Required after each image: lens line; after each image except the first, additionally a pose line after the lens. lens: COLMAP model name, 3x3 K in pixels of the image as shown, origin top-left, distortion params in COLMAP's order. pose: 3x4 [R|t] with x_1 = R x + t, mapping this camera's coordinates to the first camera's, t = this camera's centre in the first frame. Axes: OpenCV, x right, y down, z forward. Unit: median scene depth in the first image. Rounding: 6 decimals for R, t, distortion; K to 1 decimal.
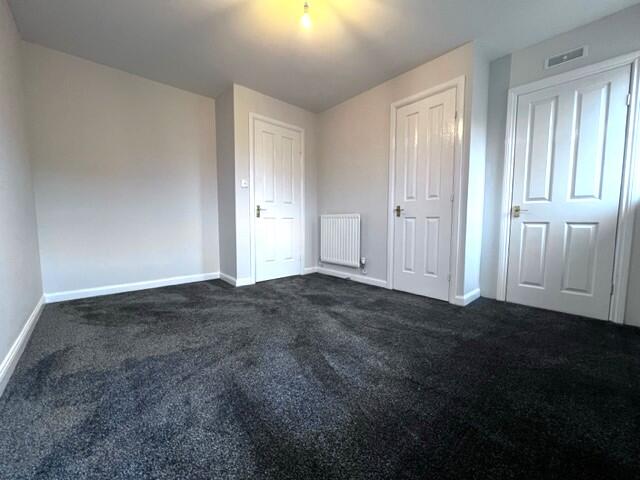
lens RADIAL K [[253.6, 0, 319.0], [0, 253.6, 238.7], [0, 0, 1]] dist [0.001532, 0.000603]
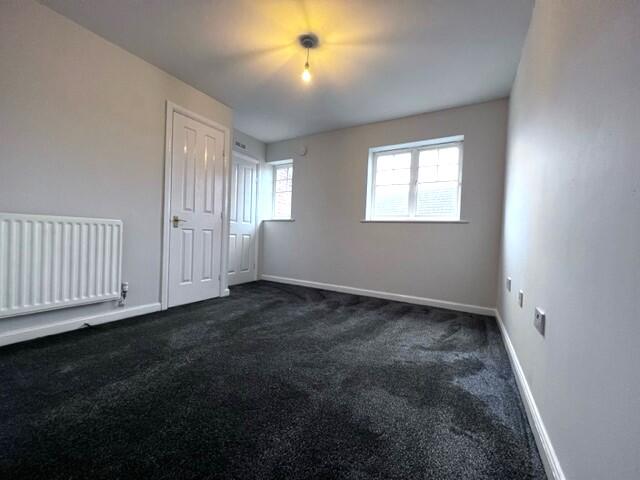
lens RADIAL K [[253.6, 0, 320.8], [0, 253.6, 238.6], [0, 0, 1]] dist [0.001532, 0.000603]
pose [[-0.297982, -0.025372, 0.954234, -0.748932], [0.032141, 0.998813, 0.036594, -0.063730], [-0.954030, 0.041575, -0.296813, 0.779470]]
